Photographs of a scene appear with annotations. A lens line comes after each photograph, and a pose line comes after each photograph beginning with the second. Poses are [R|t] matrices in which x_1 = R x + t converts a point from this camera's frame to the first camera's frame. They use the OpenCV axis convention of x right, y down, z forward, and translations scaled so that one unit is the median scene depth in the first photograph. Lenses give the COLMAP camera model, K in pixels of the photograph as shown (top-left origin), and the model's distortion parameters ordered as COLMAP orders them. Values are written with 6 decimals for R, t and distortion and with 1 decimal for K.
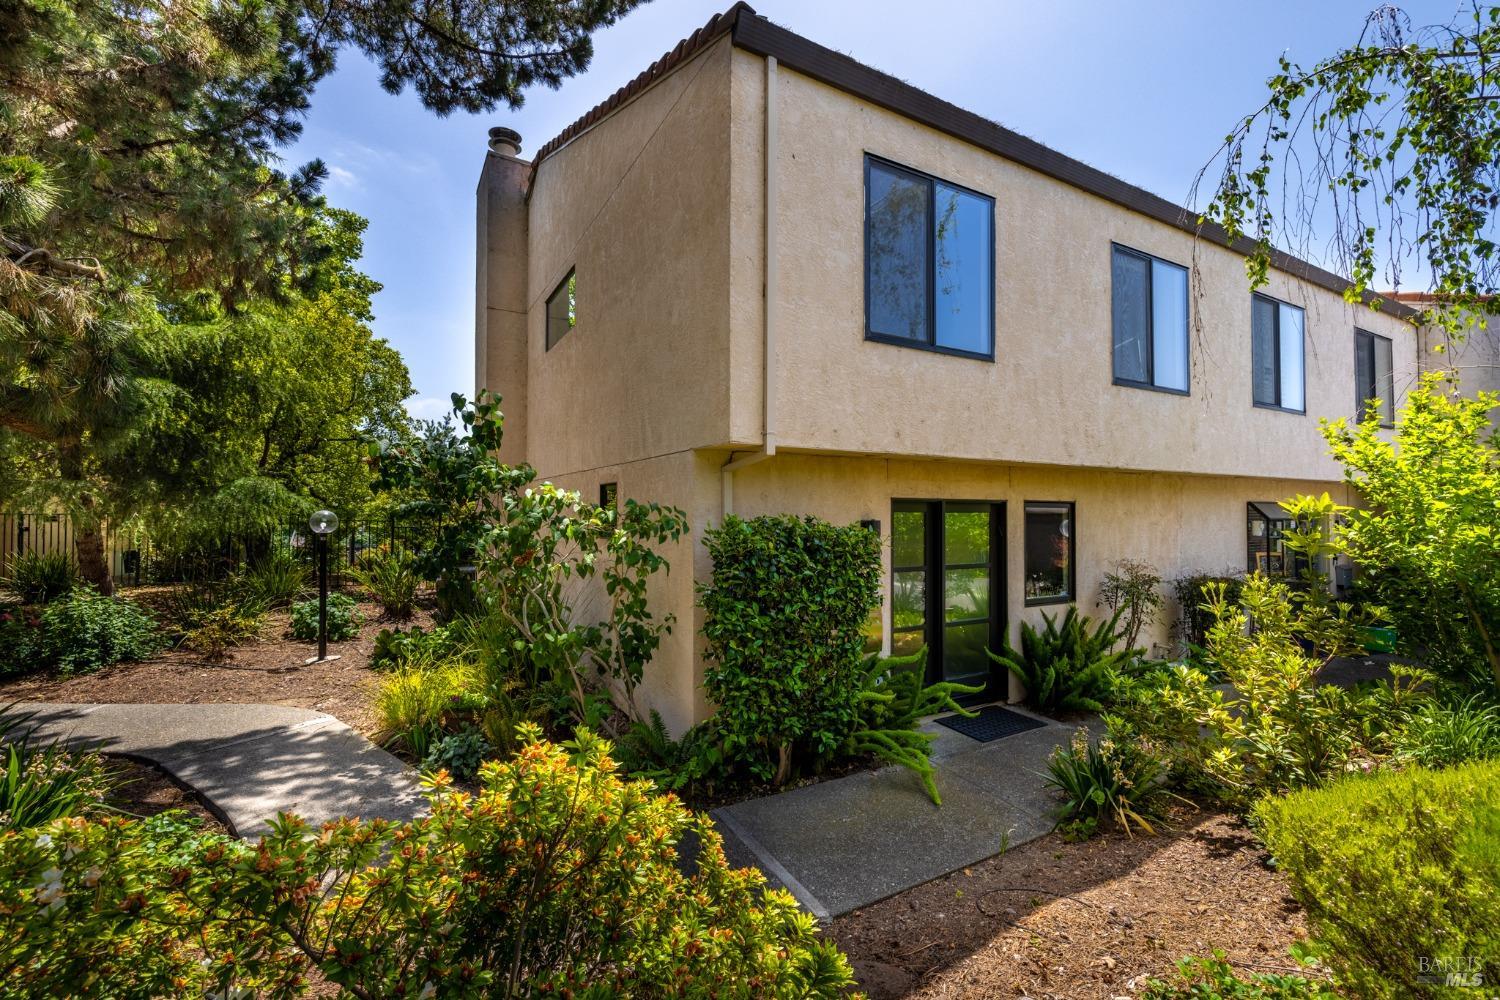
lens RADIAL K [[648.1, 0, 750.0], [0, 648.1, 500.0], [0, 0, 1]] dist [-0.000013, 0.000127]
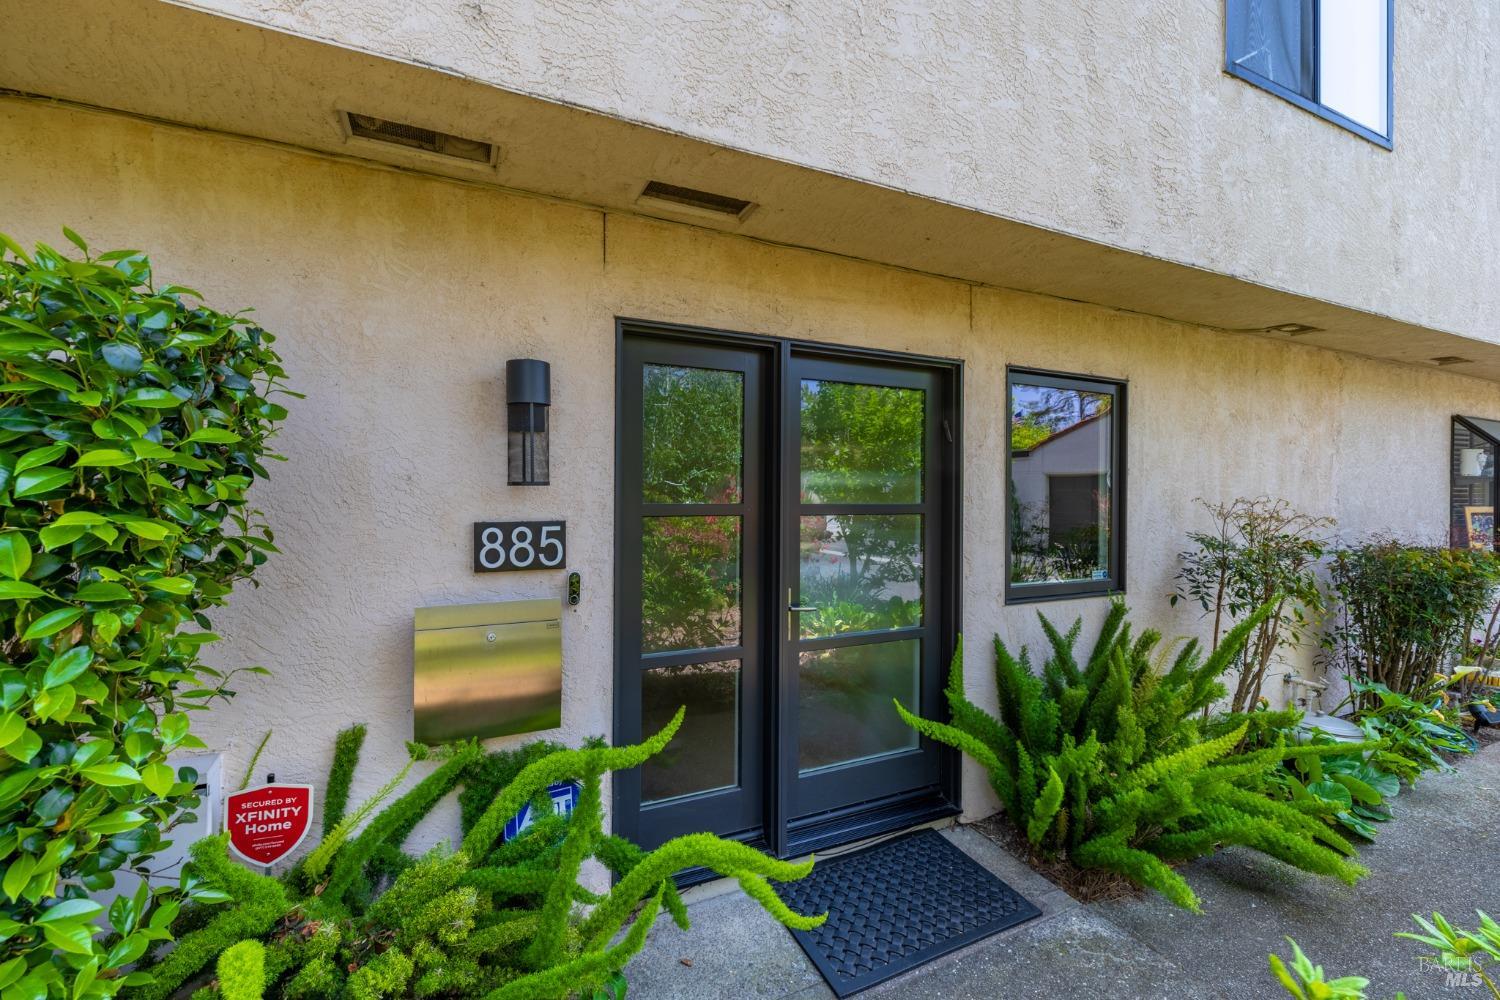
lens RADIAL K [[634.9, 0, 752.6], [0, 634.9, 490.1], [0, 0, 1]] dist [0.001154, 0.000367]
pose [[0.997299, 0.003661, -0.073352, 0.326900], [-0.002212, 0.999801, 0.019829, 0.090352], [0.073410, -0.019613, 0.997109, 0.640564]]
